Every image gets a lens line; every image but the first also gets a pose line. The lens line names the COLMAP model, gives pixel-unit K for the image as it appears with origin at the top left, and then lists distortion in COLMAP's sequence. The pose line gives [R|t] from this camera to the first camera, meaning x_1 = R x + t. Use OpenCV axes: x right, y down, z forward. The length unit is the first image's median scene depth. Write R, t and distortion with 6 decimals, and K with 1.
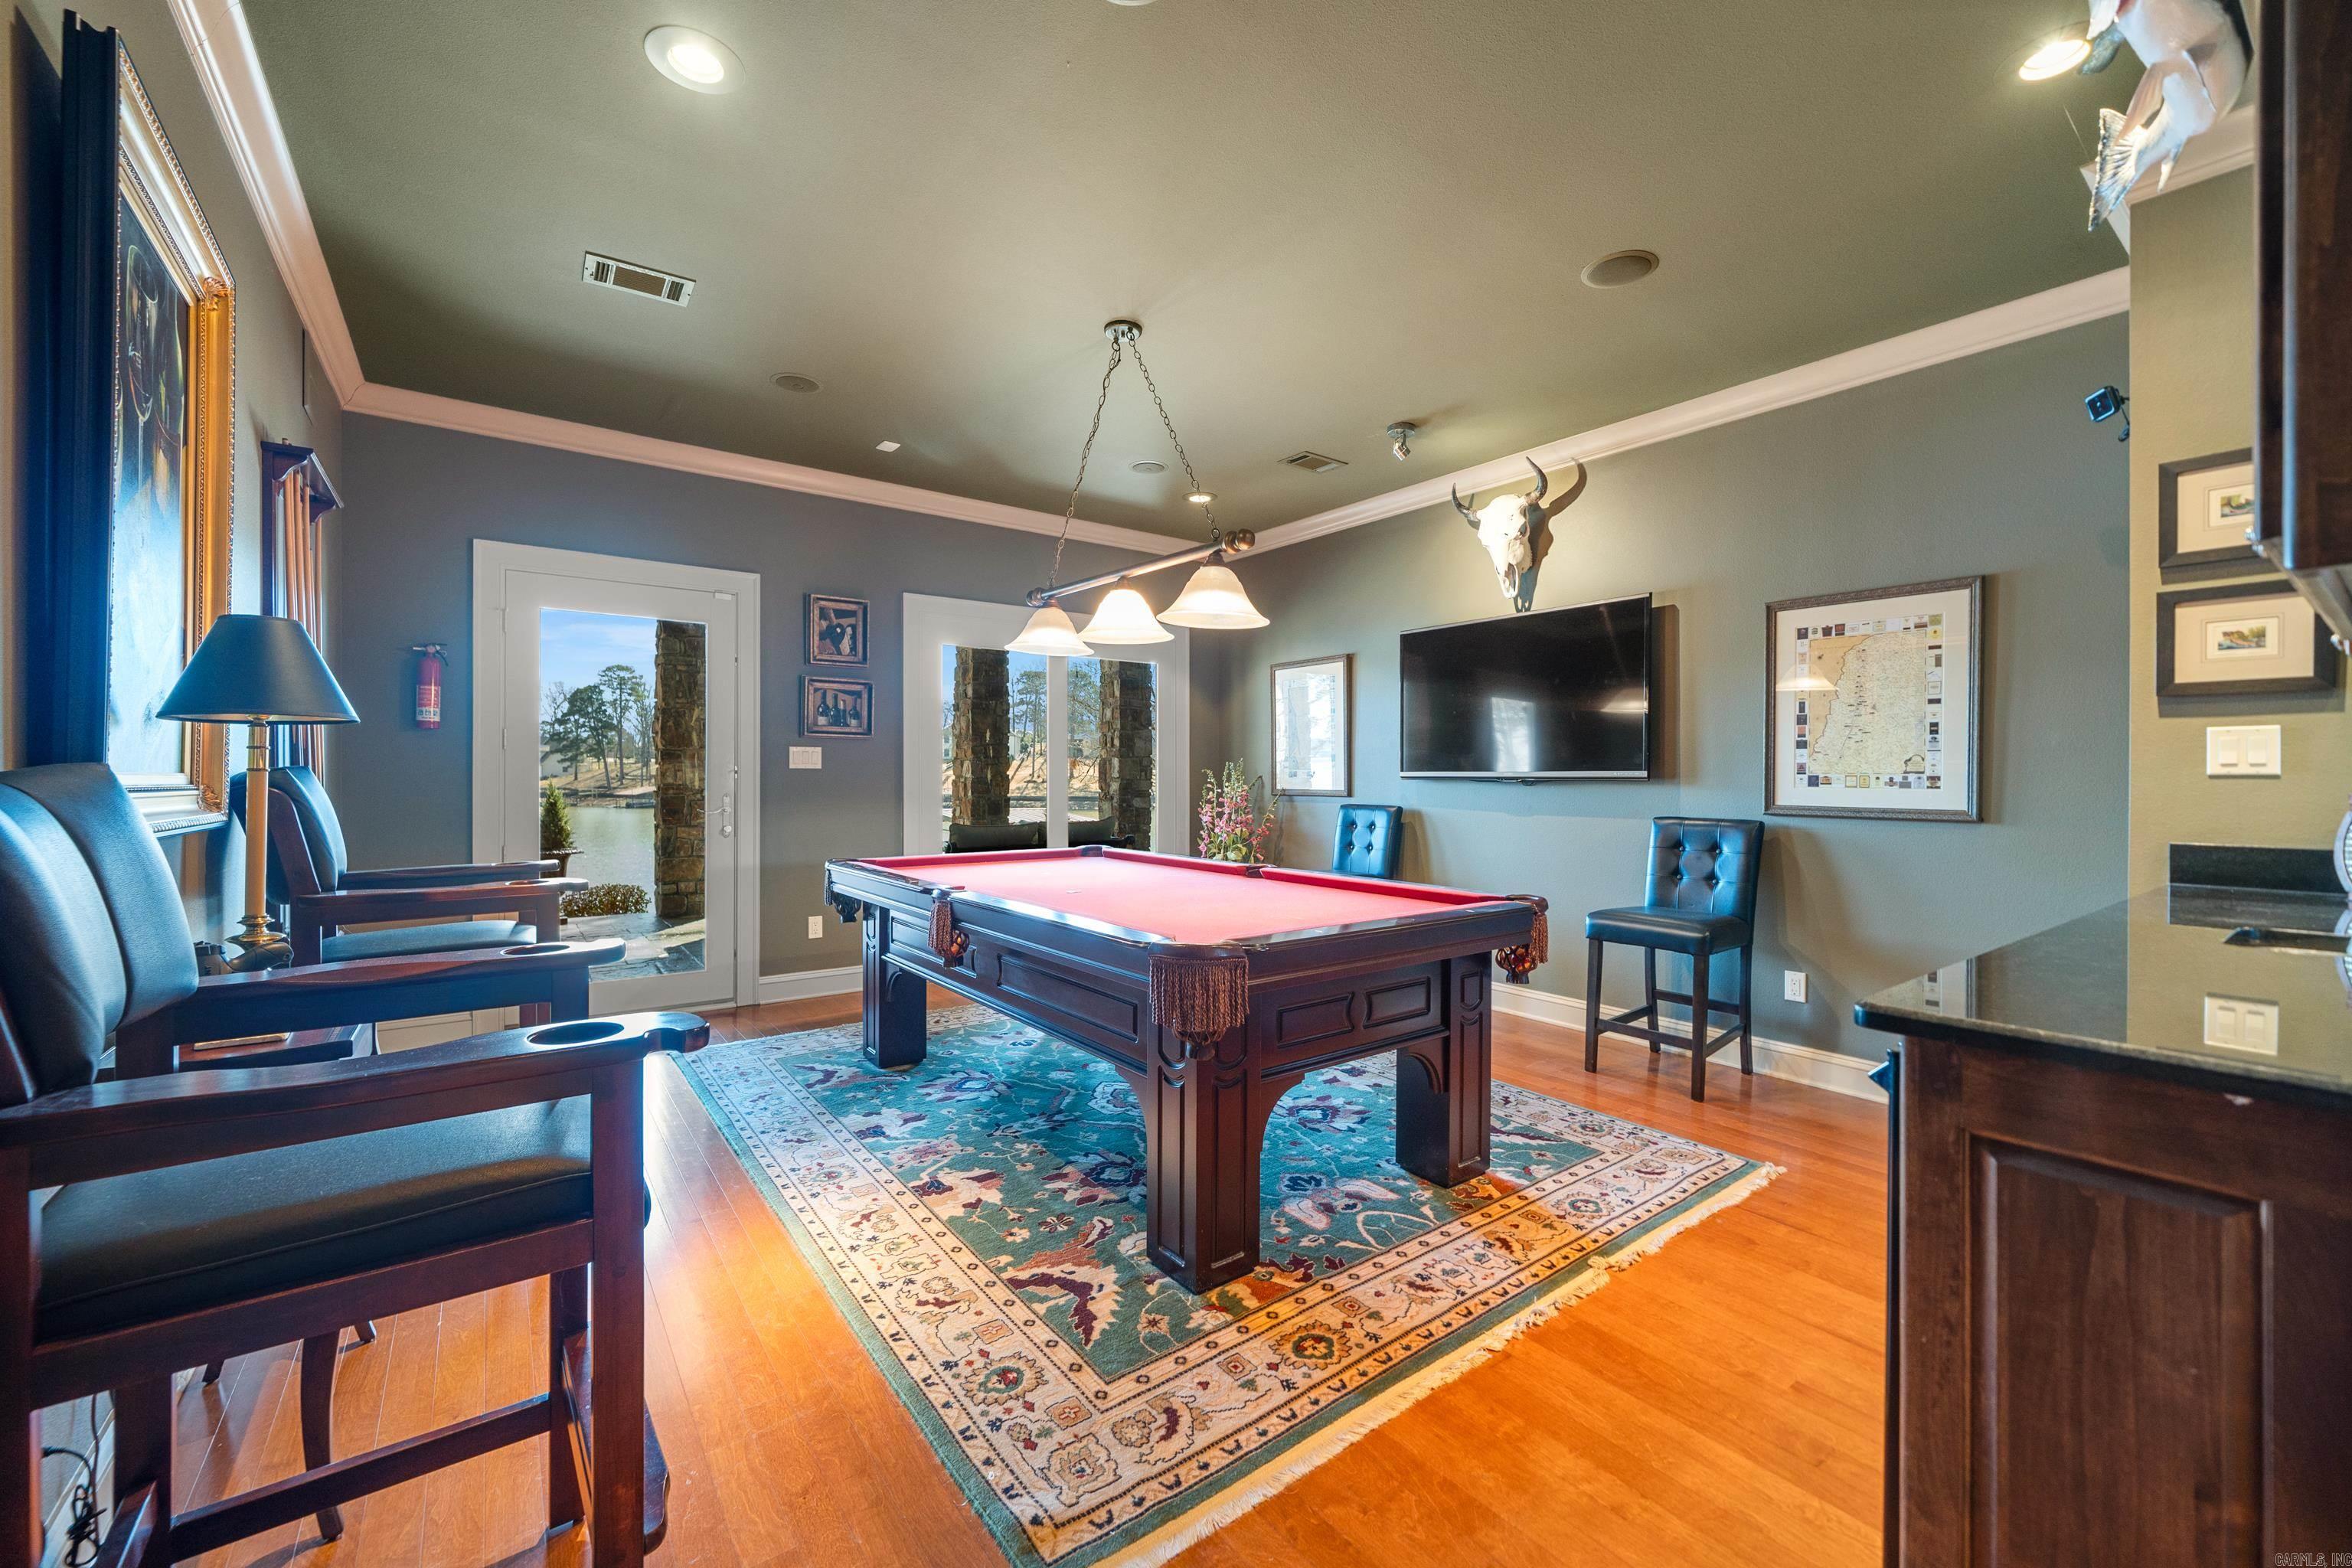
lens RADIAL K [[938.9, 0, 1162.4], [0, 938.9, 768.3], [0, 0, 1]] dist [-0.000624, 0.000386]
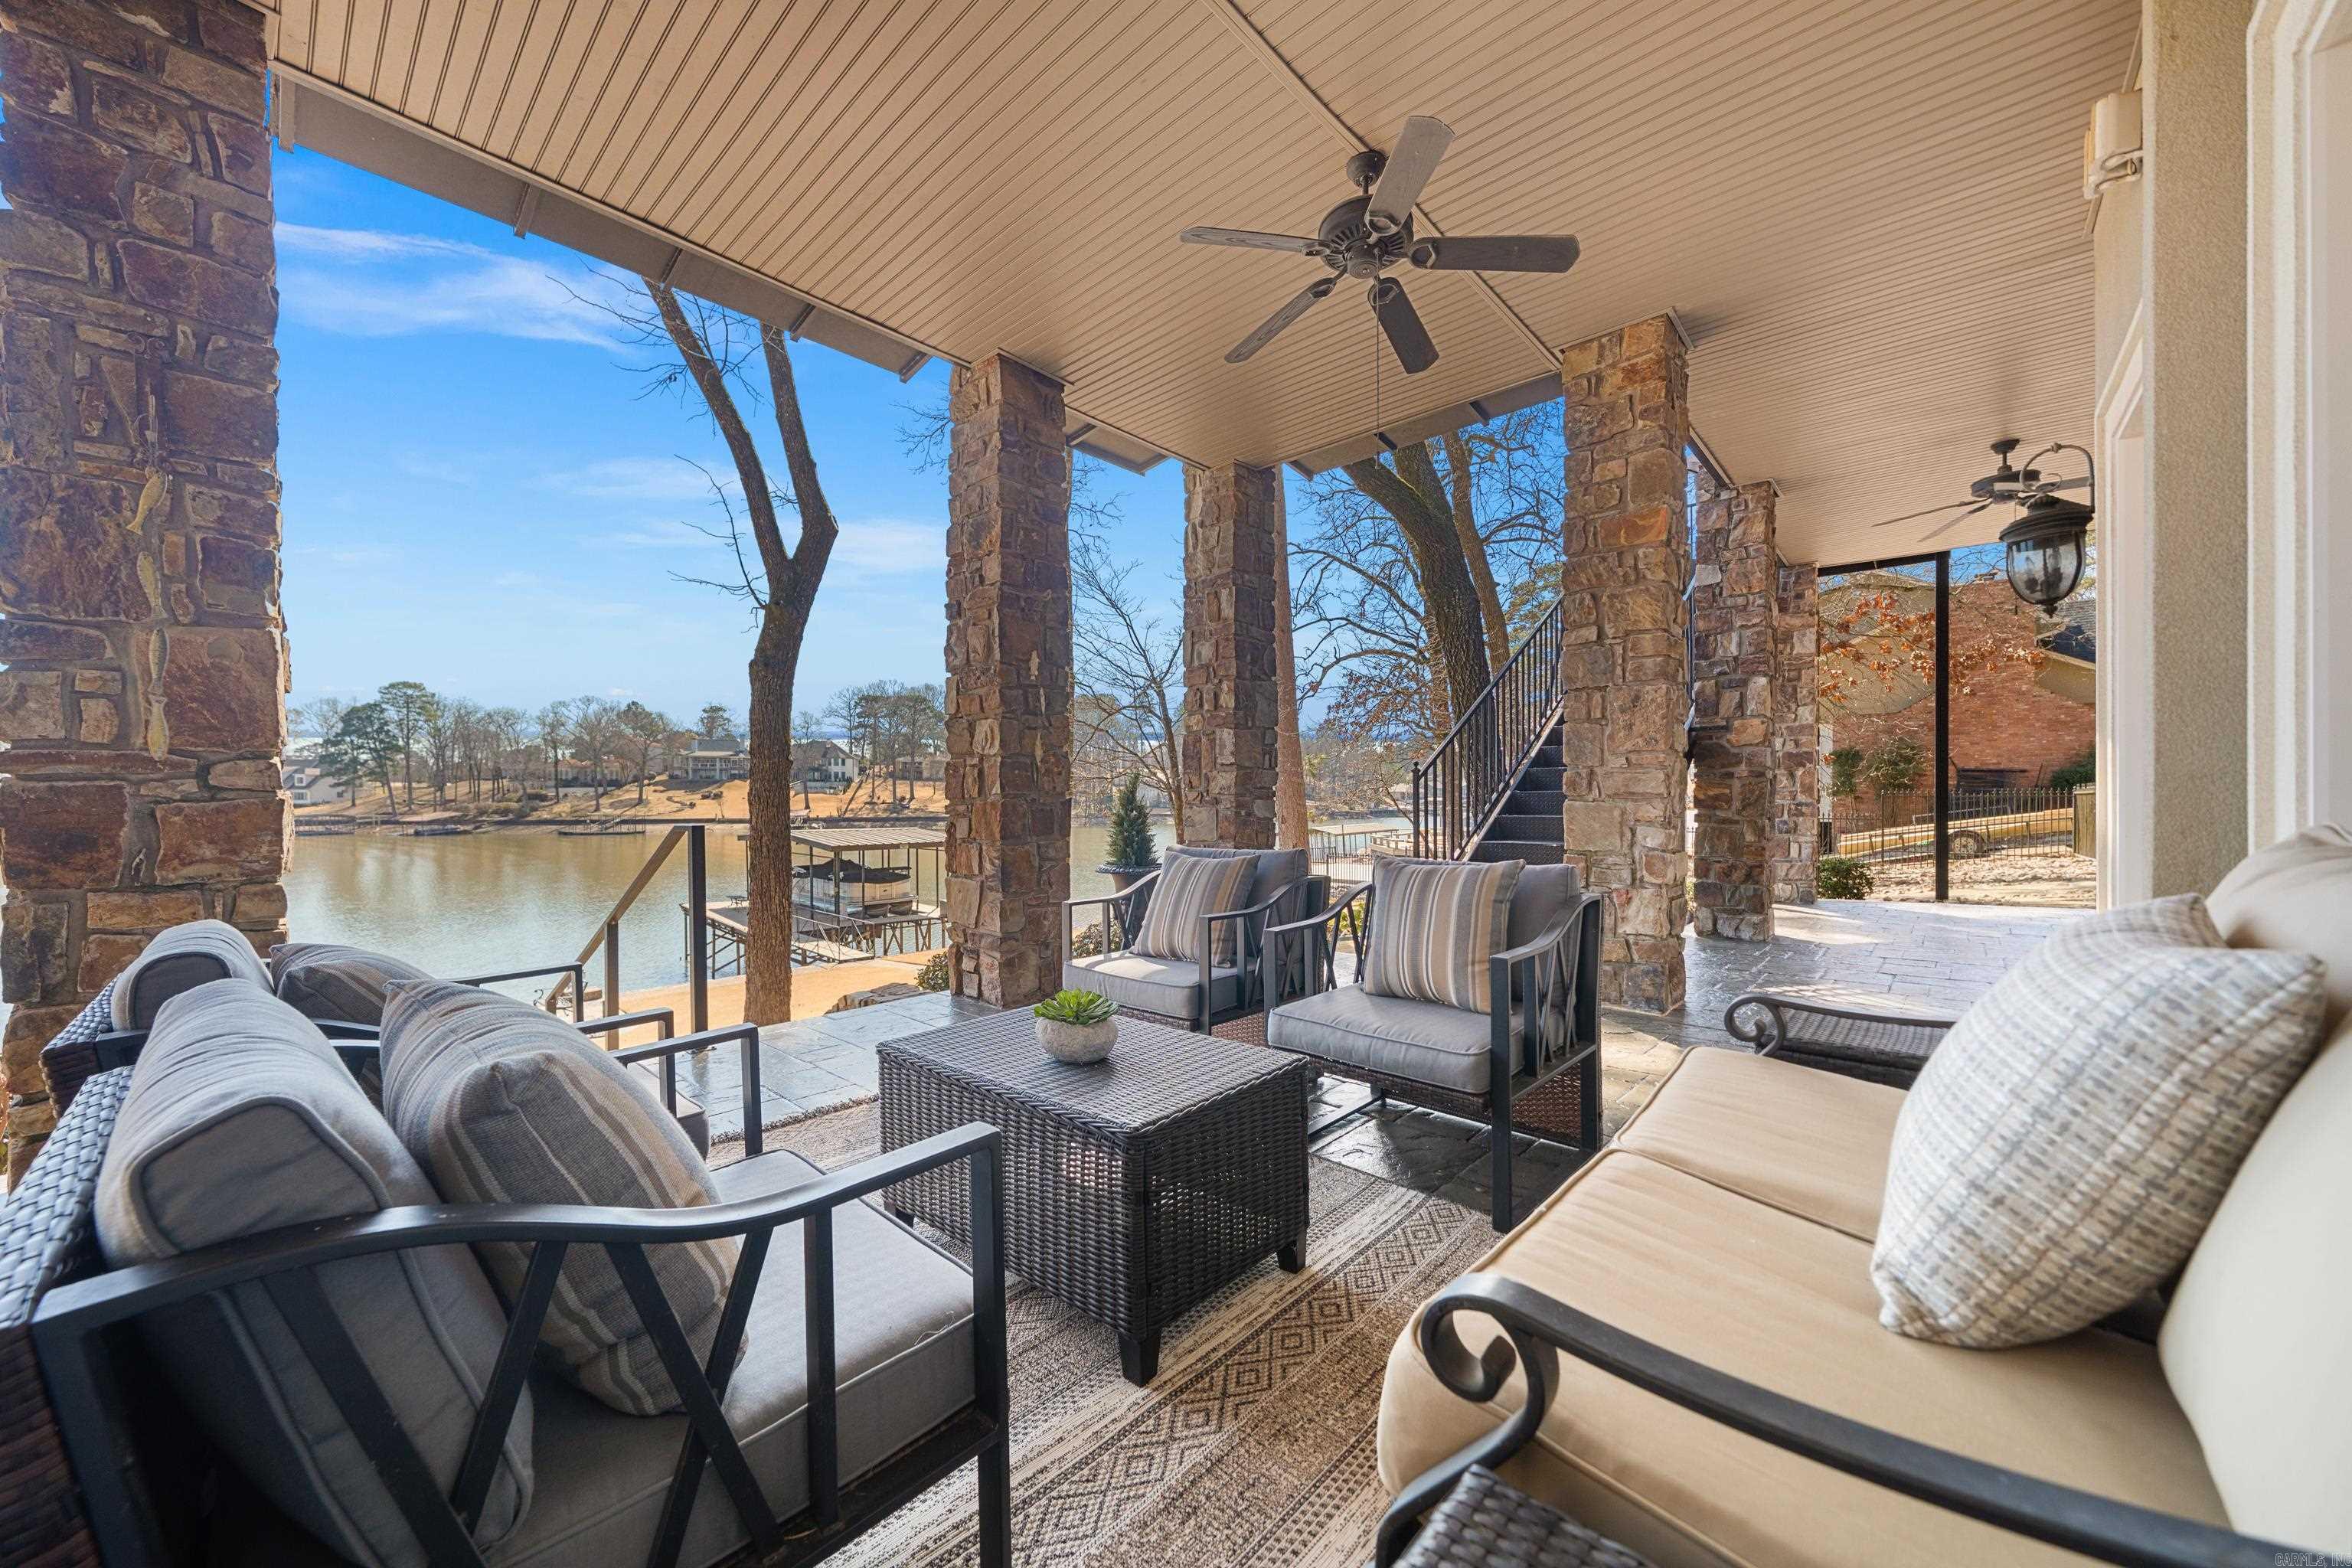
lens RADIAL K [[847.0, 0, 1184.7], [0, 847.0, 787.8], [0, 0, 1]] dist [-0.002041, -0.000267]
pose [[0.976309, -0.008040, 0.216234, -0.182293], [0.008006, 0.999967, 0.001033, 0.023180], [-0.216235, 0.000722, 0.976341, 0.516768]]
